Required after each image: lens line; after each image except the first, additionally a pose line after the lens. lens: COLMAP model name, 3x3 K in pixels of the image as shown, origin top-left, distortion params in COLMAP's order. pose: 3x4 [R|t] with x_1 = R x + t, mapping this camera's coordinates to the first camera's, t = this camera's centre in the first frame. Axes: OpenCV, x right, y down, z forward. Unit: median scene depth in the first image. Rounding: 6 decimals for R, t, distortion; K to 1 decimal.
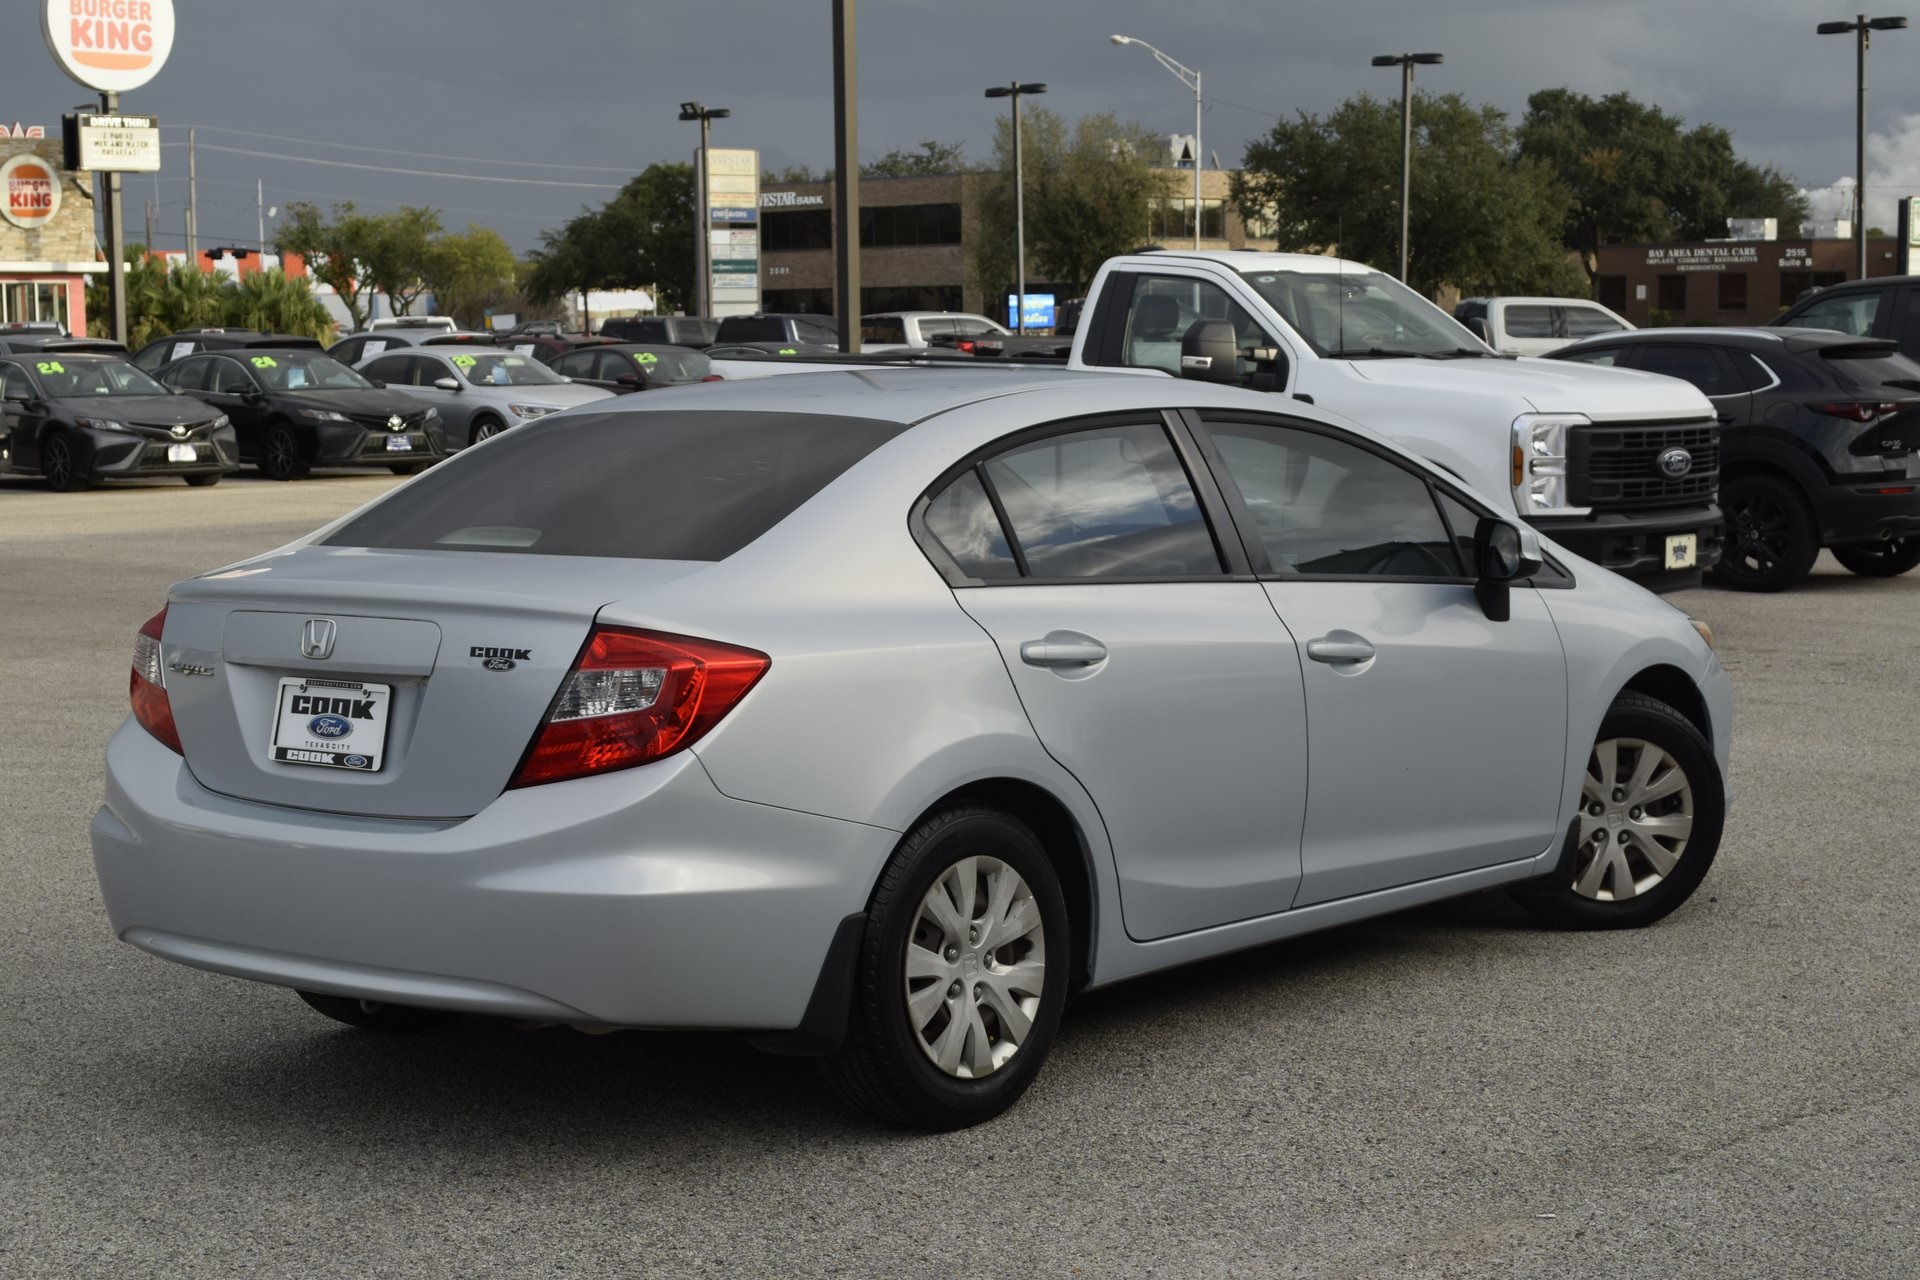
lens RADIAL K [[3268.0, 0, 959.1], [0, 3268.0, 636.5], [0, 0, 1]] dist [-0.063979, 0.000000]
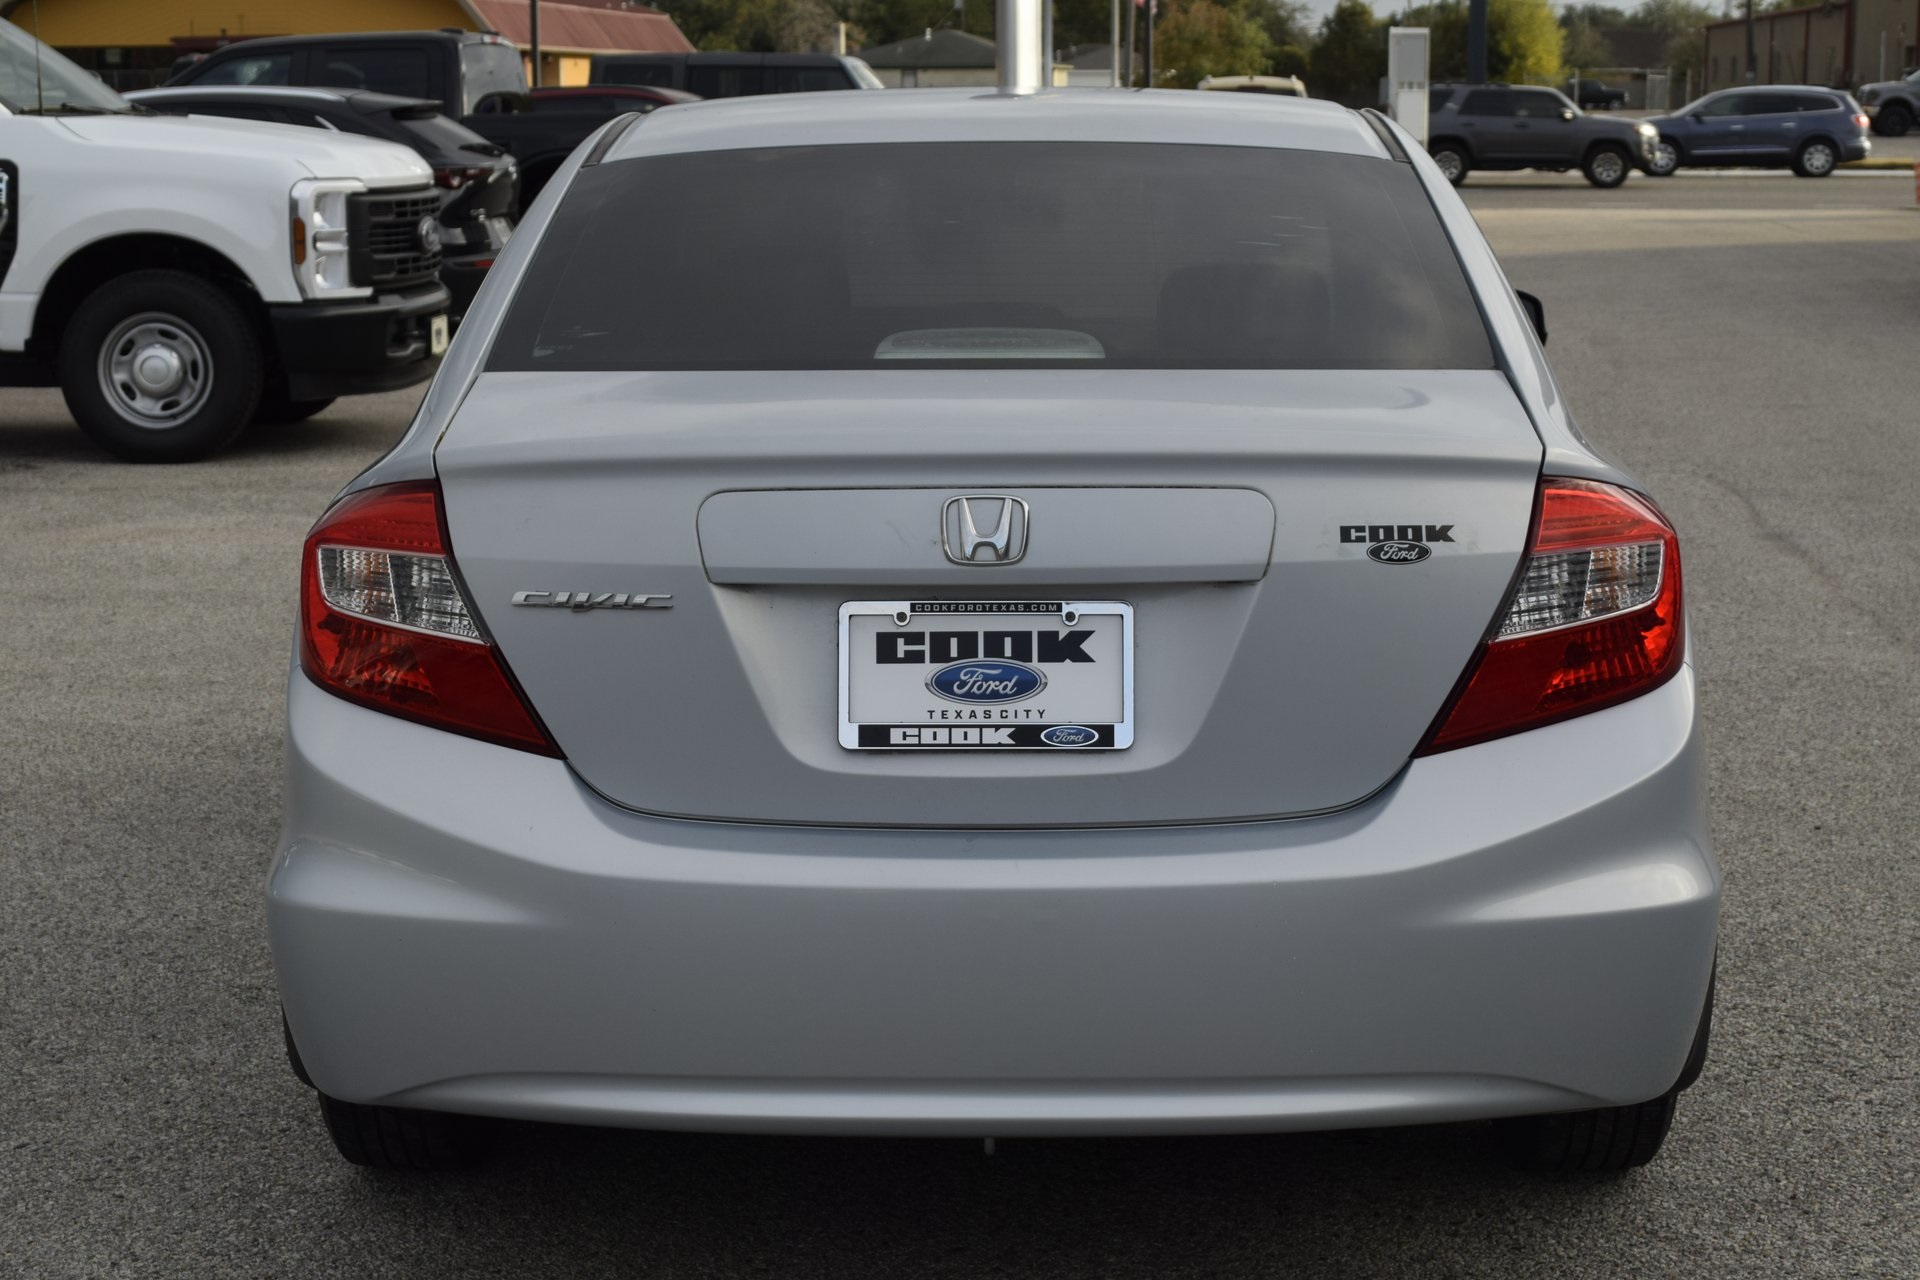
lens RADIAL K [[3268.0, 0, 959.7], [0, 3268.0, 640.8], [0, 0, 1]] dist [-0.063979, 0.000000]
pose [[0.789678, -0.087950, 0.607185, -0.546083], [0.046674, 0.995416, 0.083482, -0.028042], [-0.611744, -0.037584, 0.790162, 0.541600]]
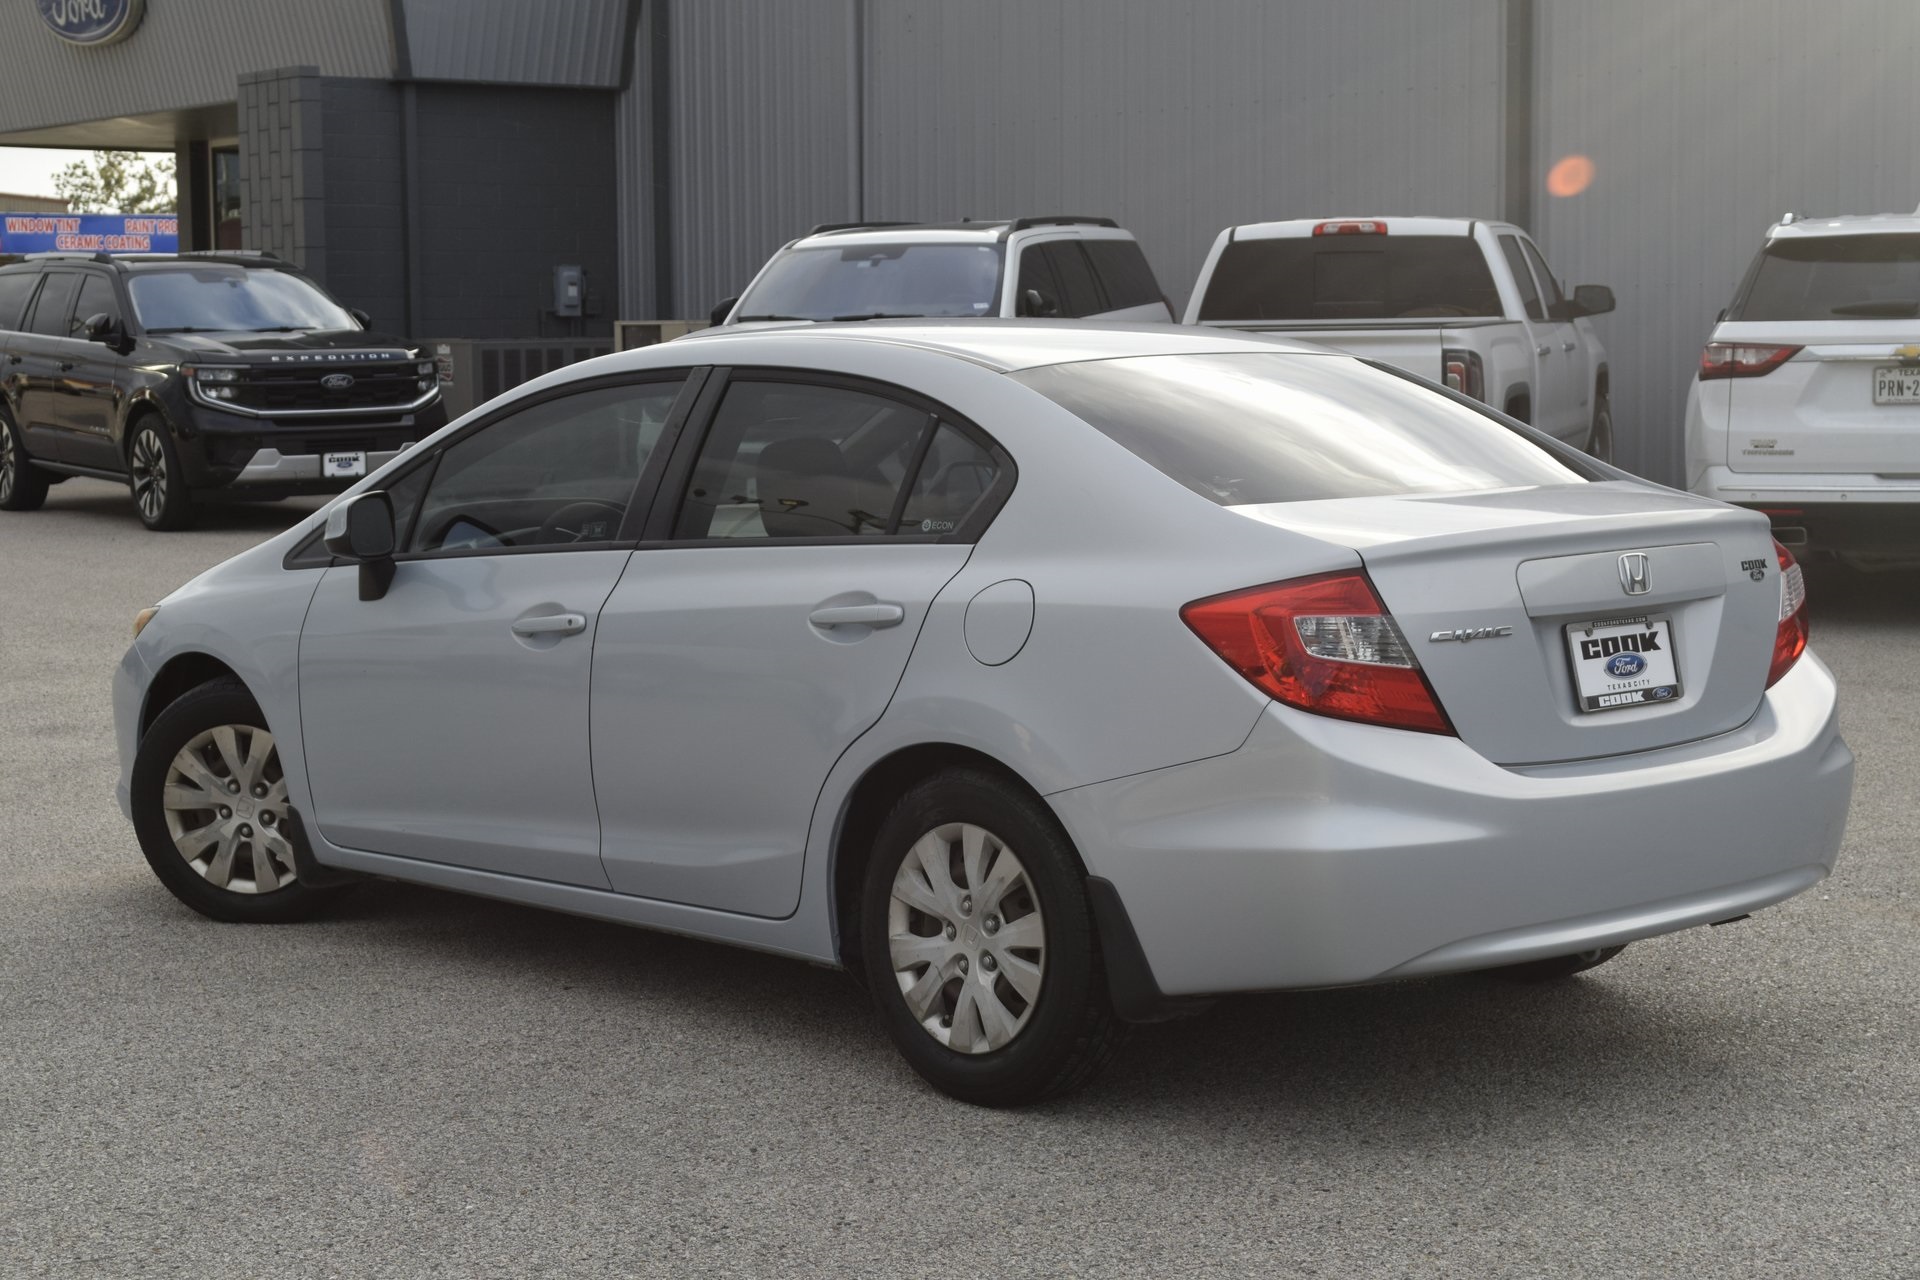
lens RADIAL K [[3268.0, 0, 959.5], [0, 3268.0, 643.4], [0, 0, 1]] dist [-0.063979, 0.000000]
pose [[0.147235, -0.075491, 0.986216, -1.175730], [0.099081, 0.993194, 0.061233, -0.057827], [-0.984126, 0.088699, 0.153713, 1.040528]]
